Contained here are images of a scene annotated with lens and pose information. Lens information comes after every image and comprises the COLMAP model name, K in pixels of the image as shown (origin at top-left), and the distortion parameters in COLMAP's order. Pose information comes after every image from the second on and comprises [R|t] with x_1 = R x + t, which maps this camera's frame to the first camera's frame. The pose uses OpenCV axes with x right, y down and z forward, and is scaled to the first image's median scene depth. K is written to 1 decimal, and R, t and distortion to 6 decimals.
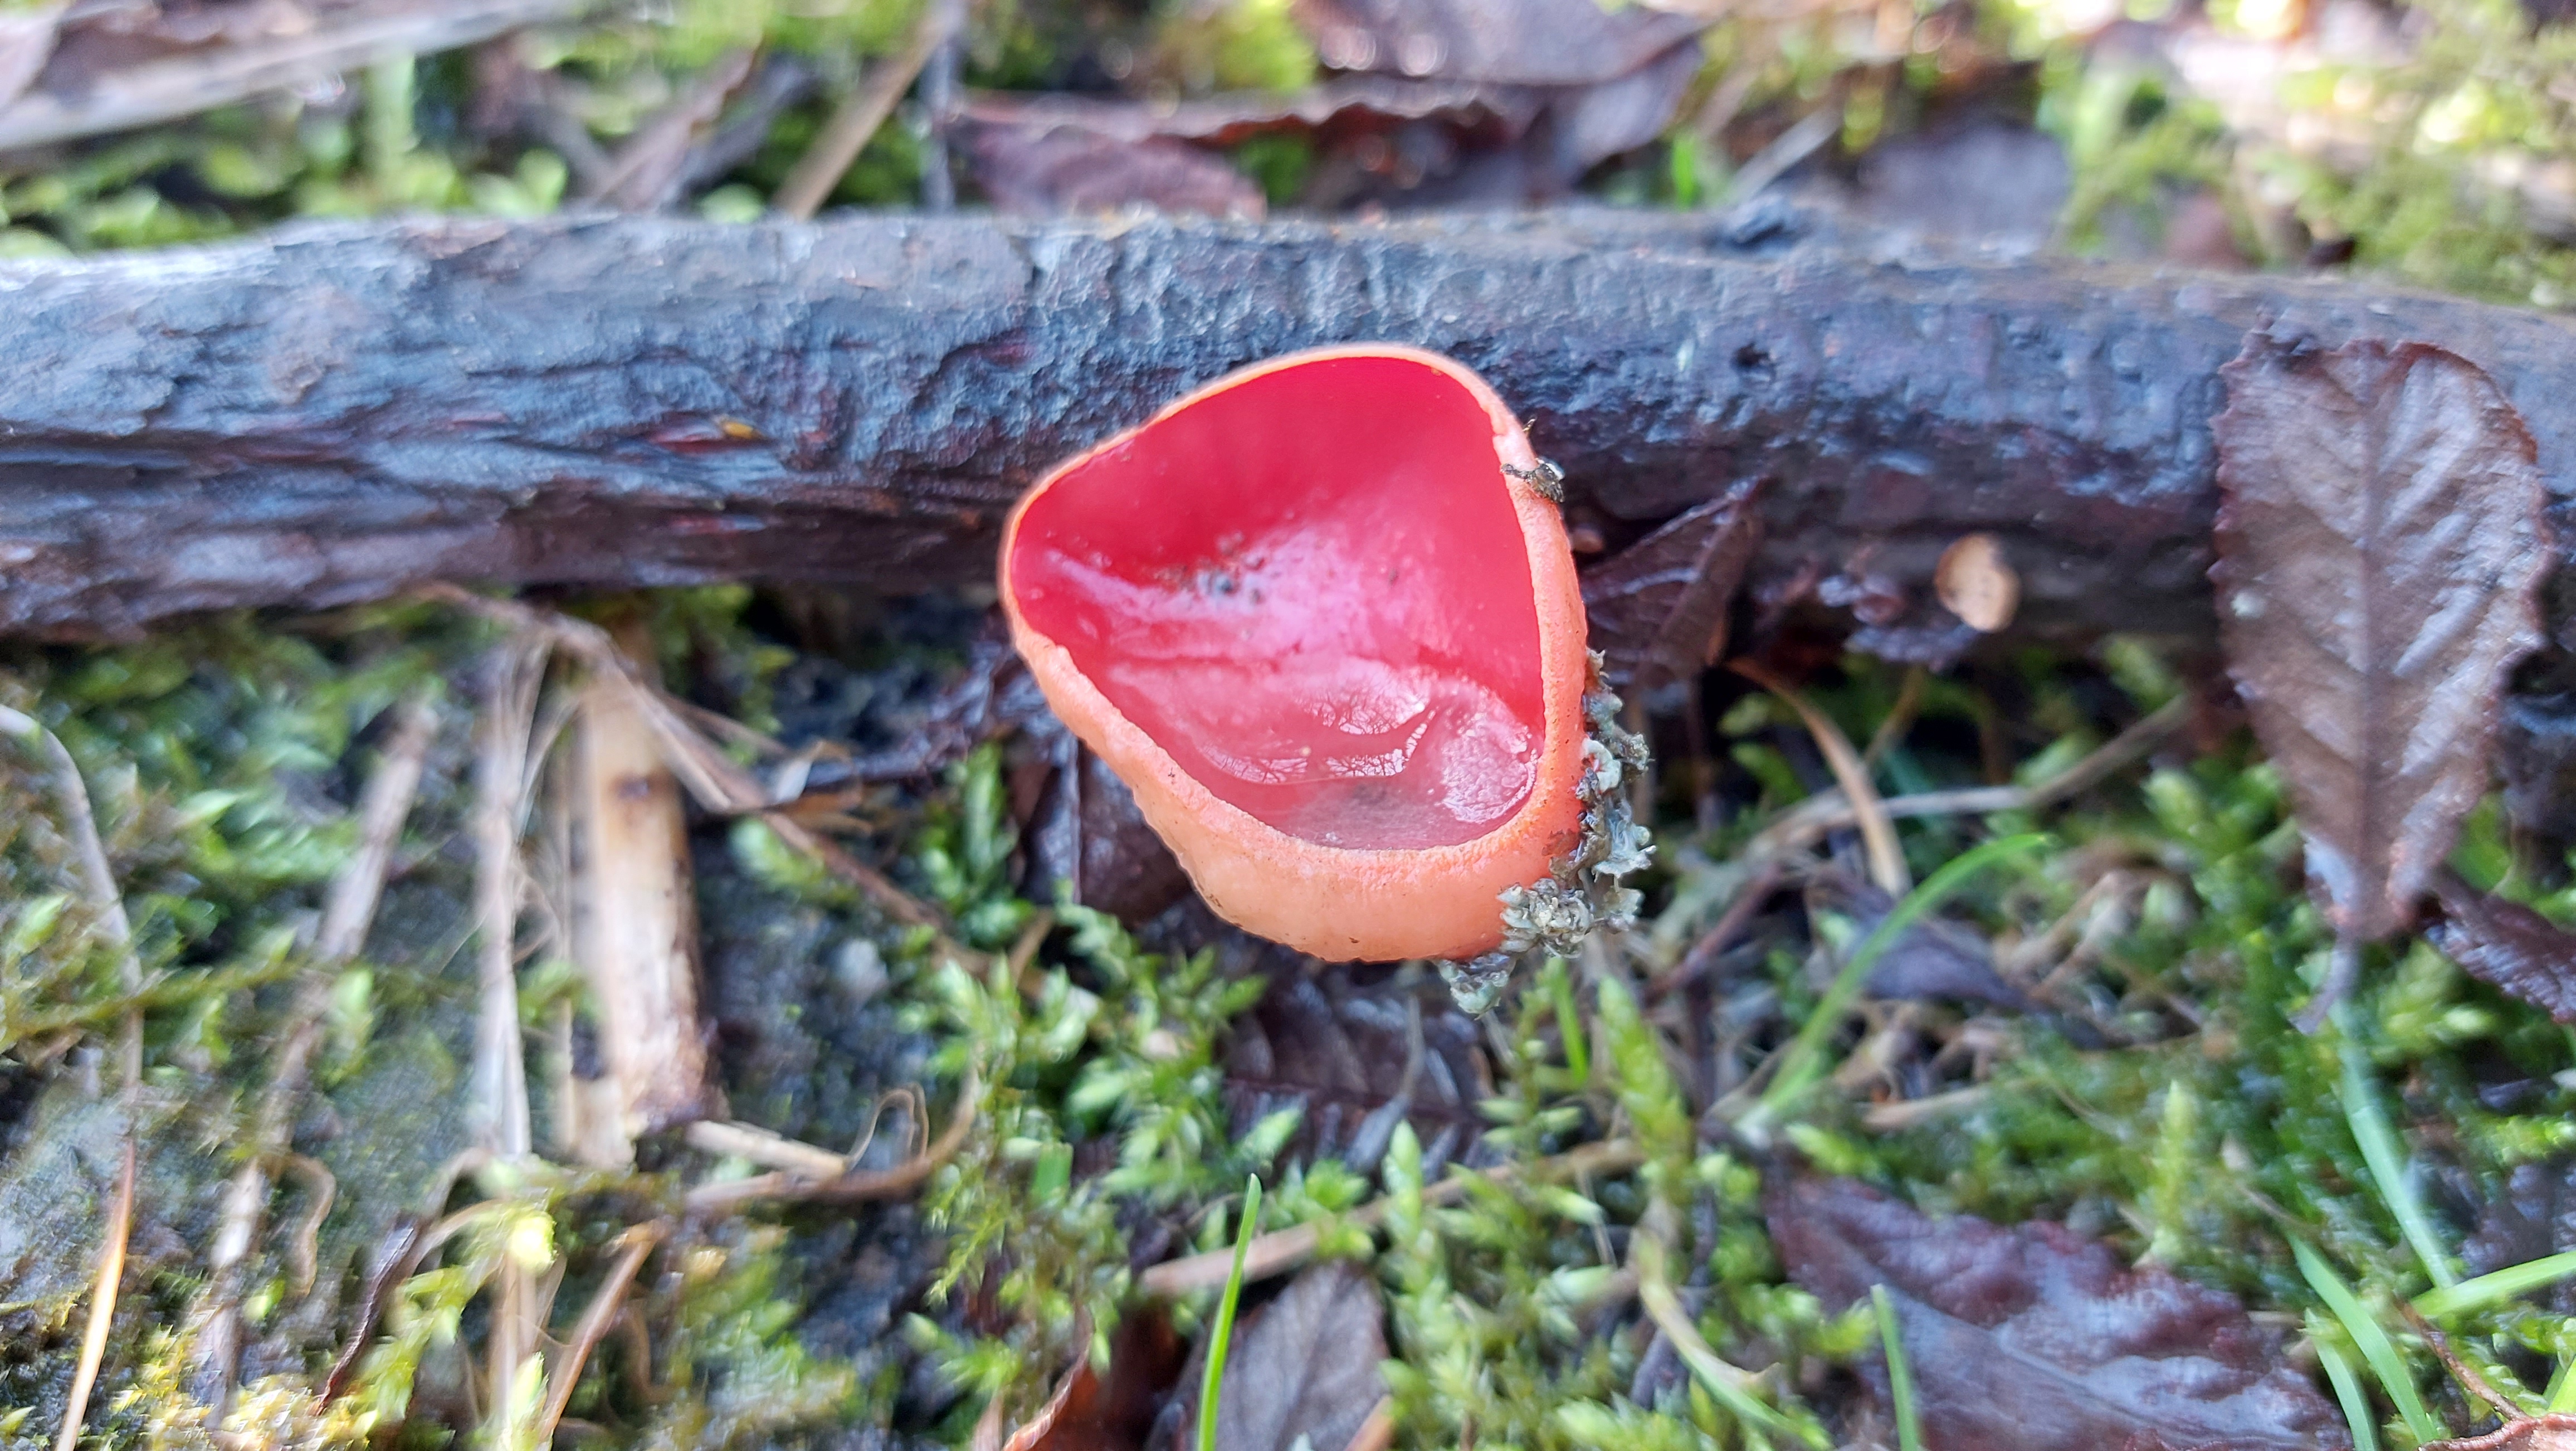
lens RADIAL K [[2094.5, 0, 1288.0], [0, 2094.5, 725.5], [0, 0, 1]] dist [-0.091517, -0.002454]
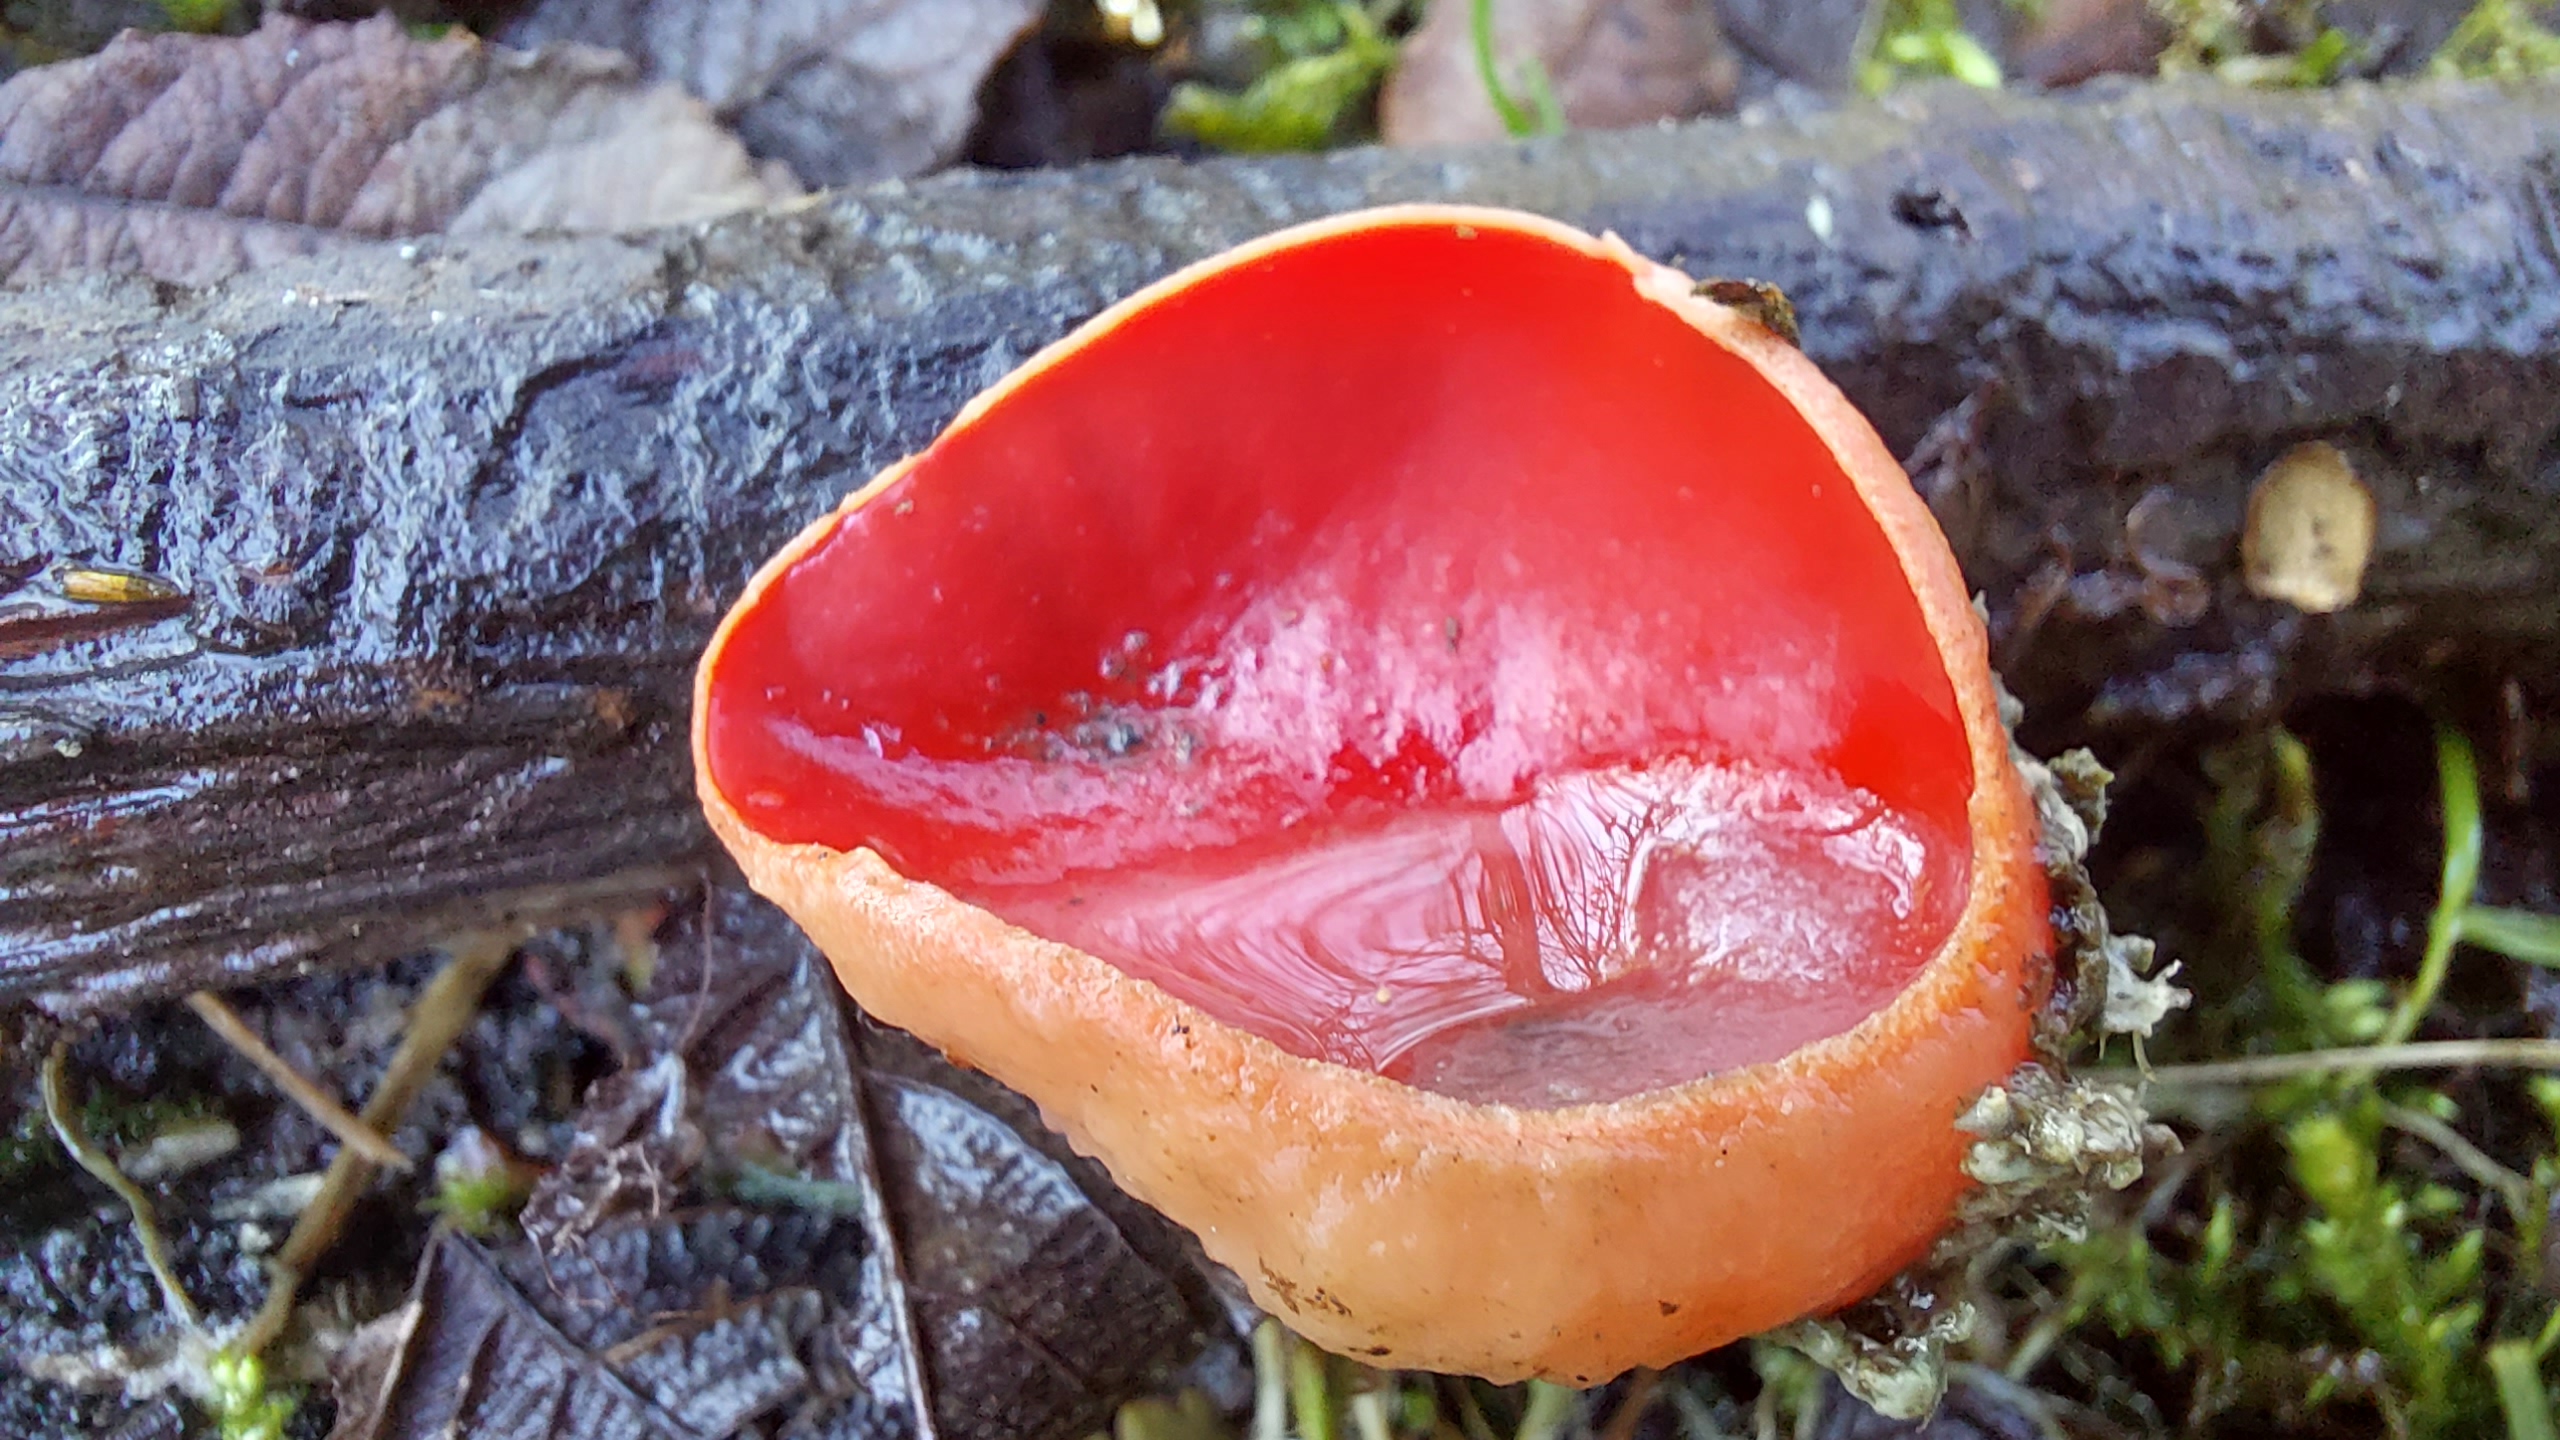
lens RADIAL K [[1997.0, 0, 1235.9], [0, 1997.0, 721.5], [0, 0, 1]] dist [-0.127243, 0.162365]
pose [[0.960679, -0.165353, 0.223057, -0.117309], [0.225500, 0.933347, -0.279308, 0.076050], [-0.162005, 0.318625, 0.933934, 0.543529]]
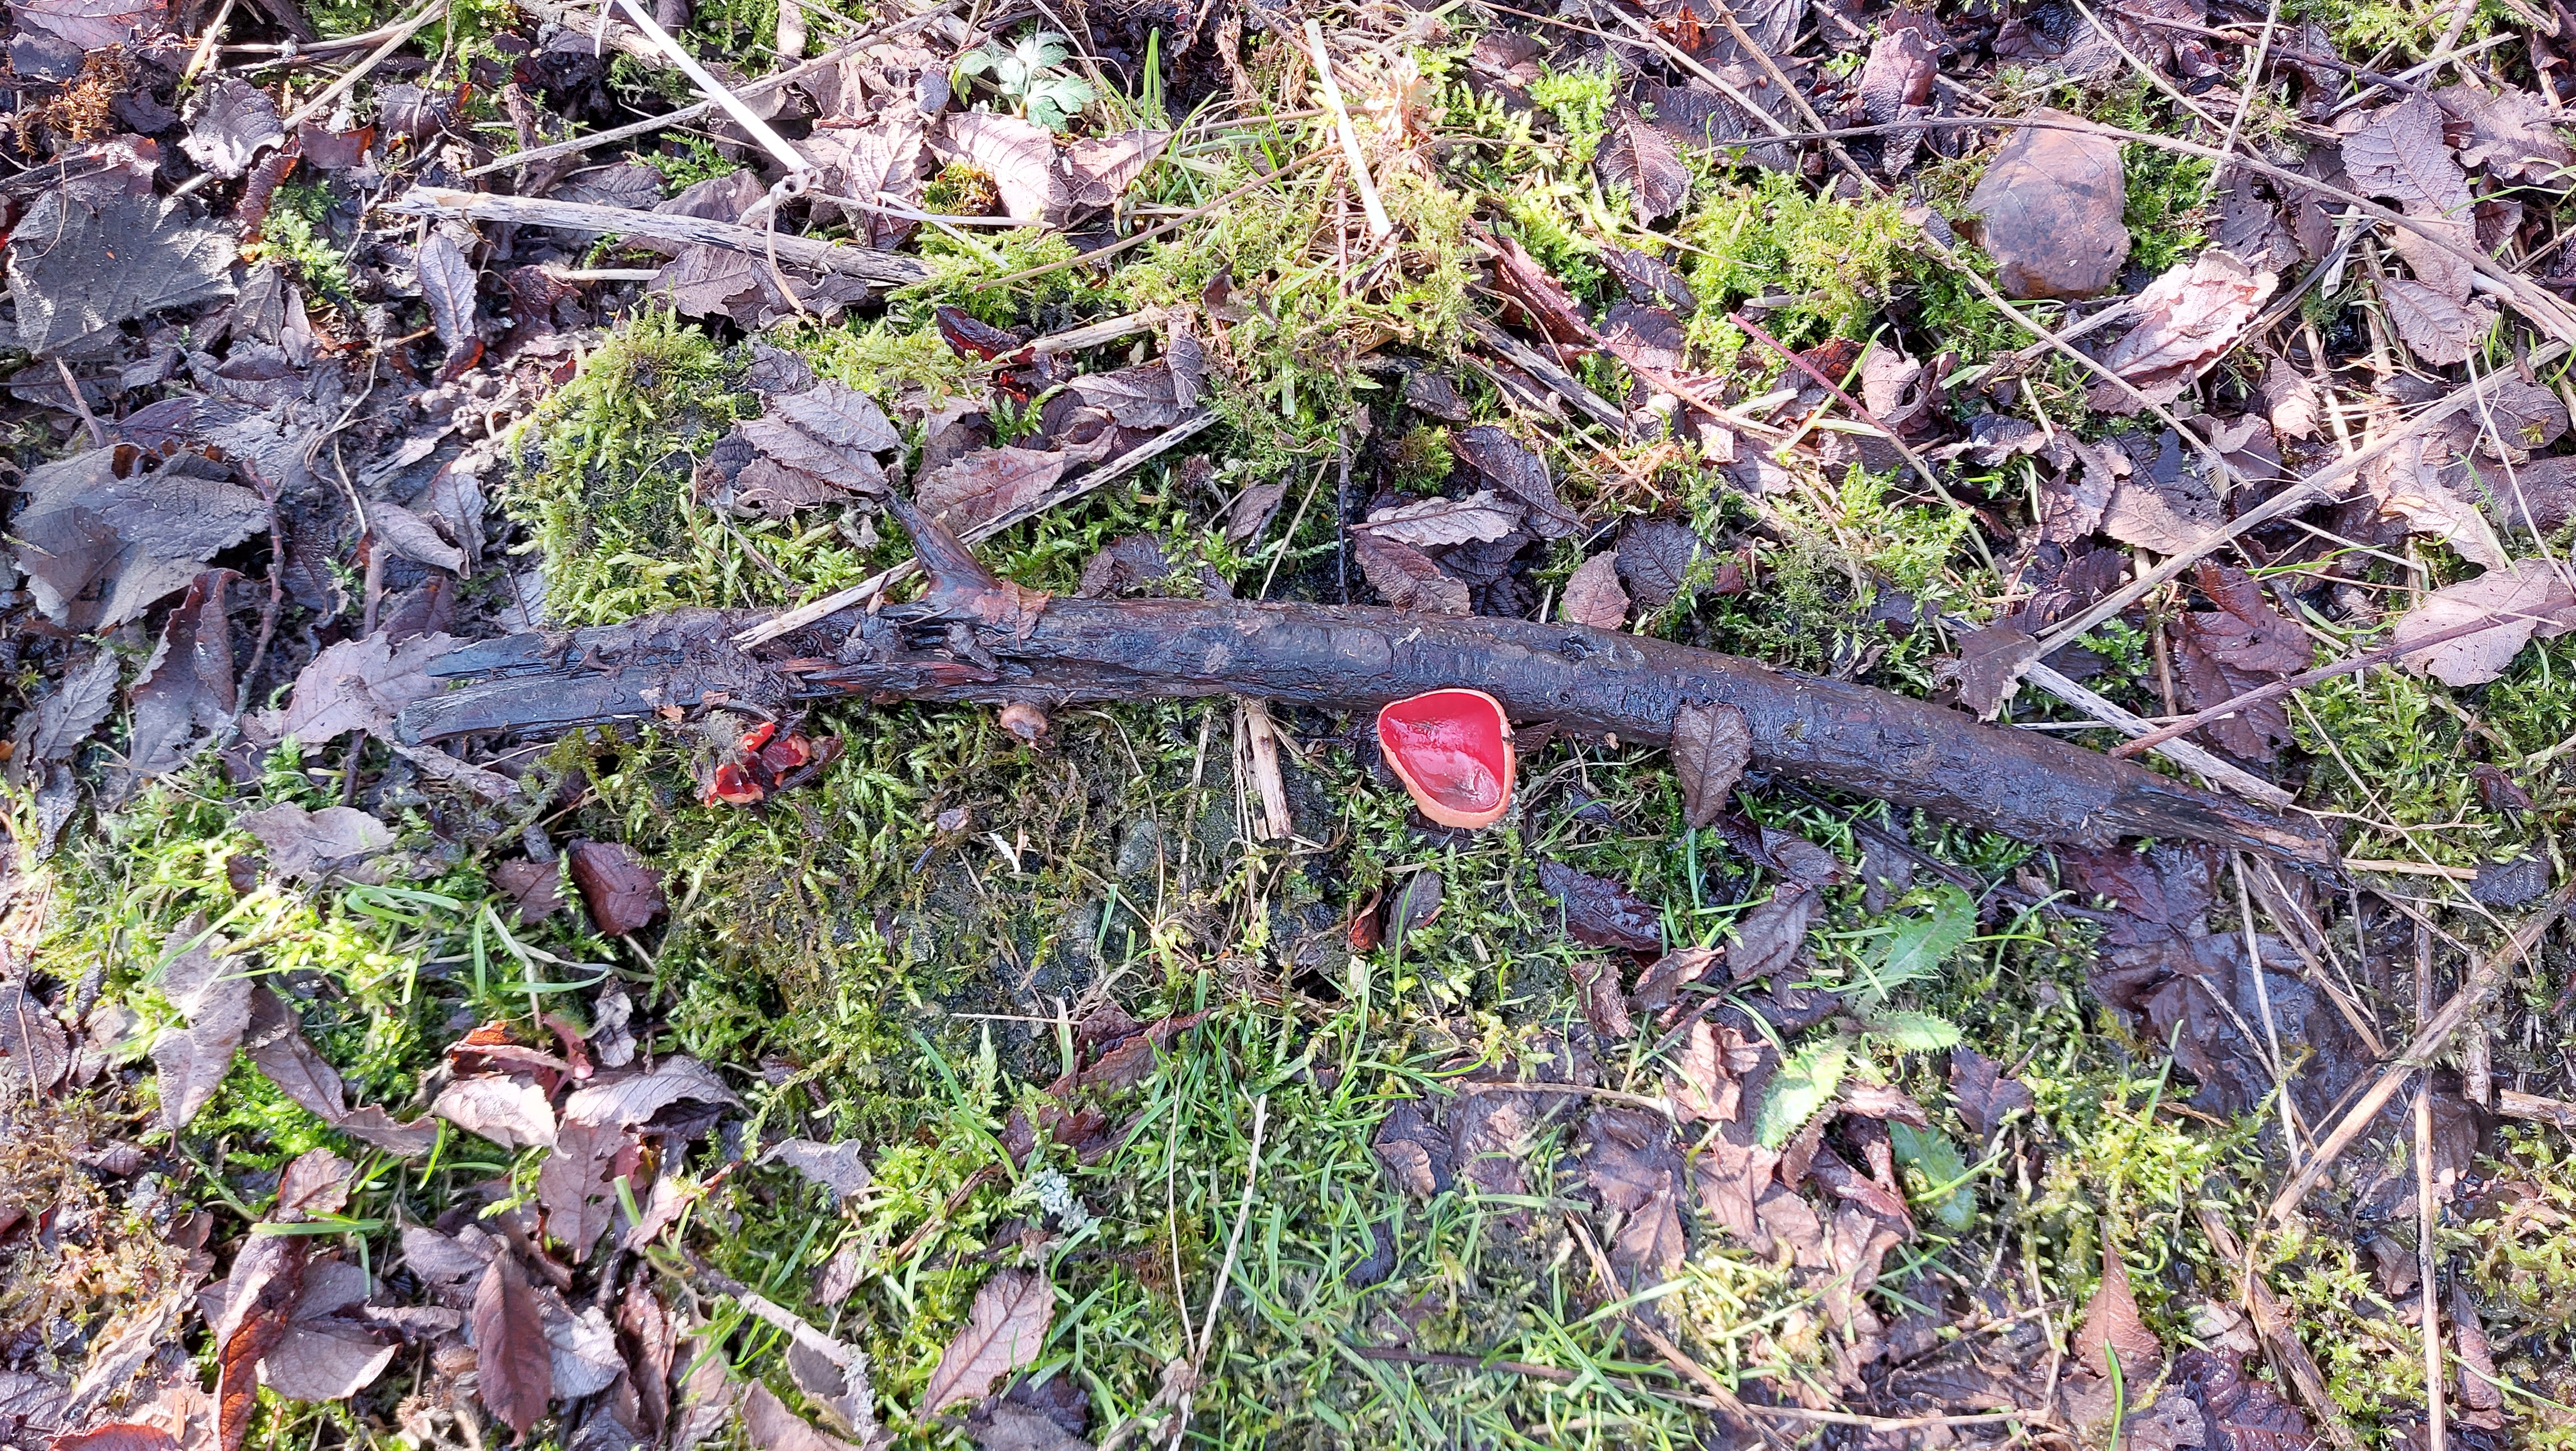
lens RADIAL K [[2094.5, 0, 1288.0], [0, 2094.5, 725.5], [0, 0, 1]] dist [-0.091517, -0.002454]
pose [[0.995441, 0.090283, 0.030768, -0.440085], [-0.095378, 0.939451, 0.329143, -1.438104], [0.000811, -0.330577, 0.943779, -2.990515]]
